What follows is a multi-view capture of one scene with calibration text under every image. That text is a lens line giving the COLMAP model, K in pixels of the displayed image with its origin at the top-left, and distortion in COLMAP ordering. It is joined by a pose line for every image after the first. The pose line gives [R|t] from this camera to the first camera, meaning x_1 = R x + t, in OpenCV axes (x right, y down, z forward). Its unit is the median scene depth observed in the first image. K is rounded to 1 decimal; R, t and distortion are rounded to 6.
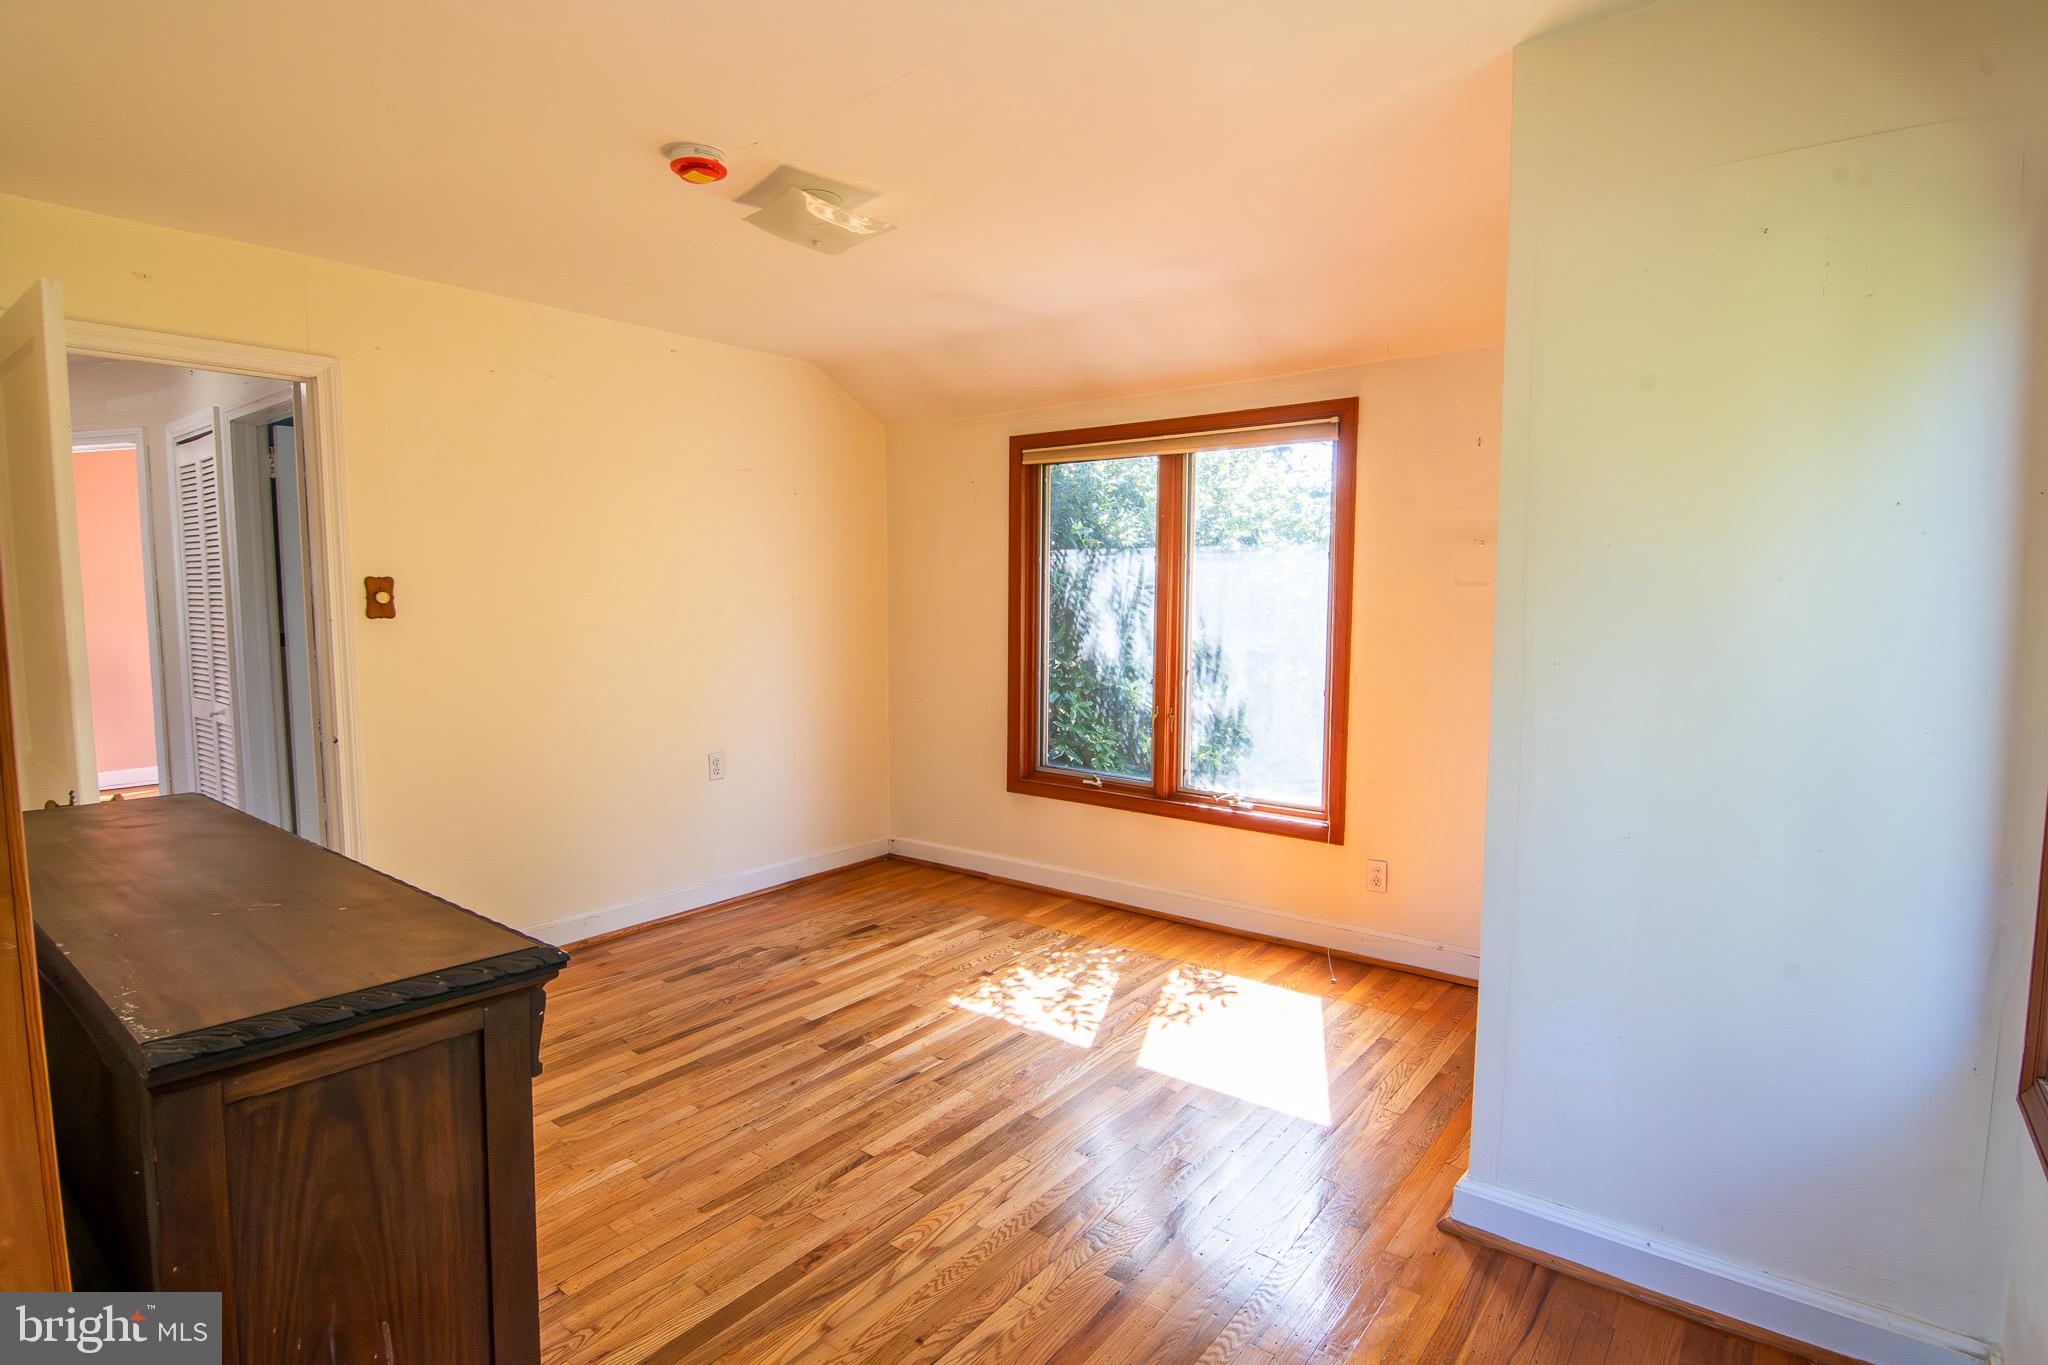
lens RADIAL K [[1001.5, 0, 1010.9], [0, 1001.5, 681.5], [0, 0, 1]] dist [-0.004809, -0.009830]
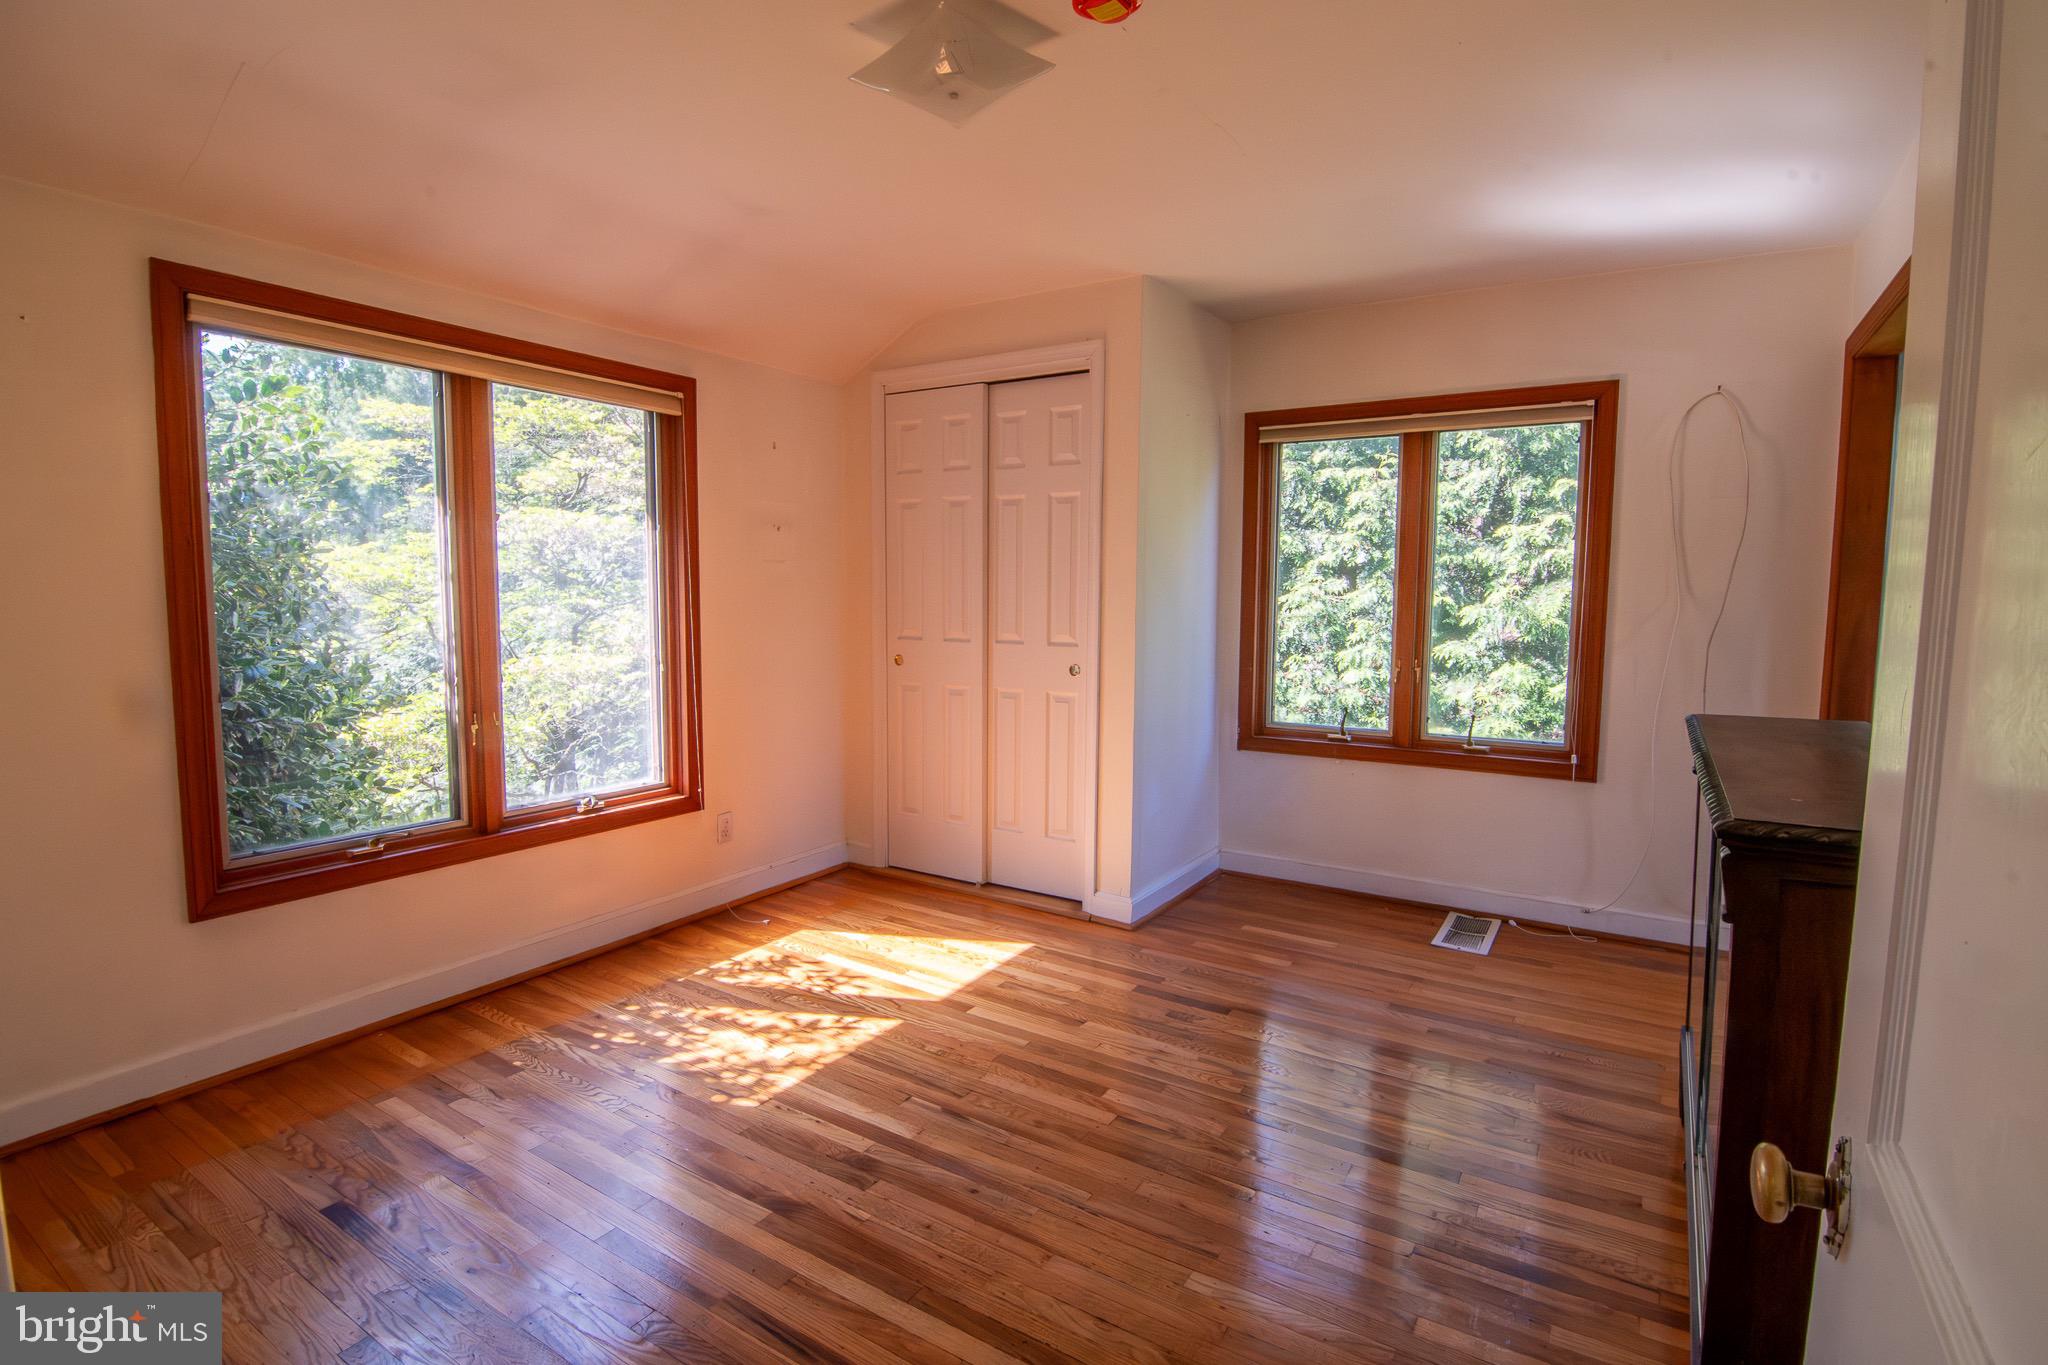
lens RADIAL K [[1001.5, 0, 1004.4], [0, 1001.5, 679.0], [0, 0, 1]] dist [-0.004809, -0.009830]
pose [[-0.089483, -0.092665, 0.991668, -0.753764], [0.081899, 0.991606, 0.100050, -0.052330], [-0.992615, 0.090170, -0.081143, 0.797748]]
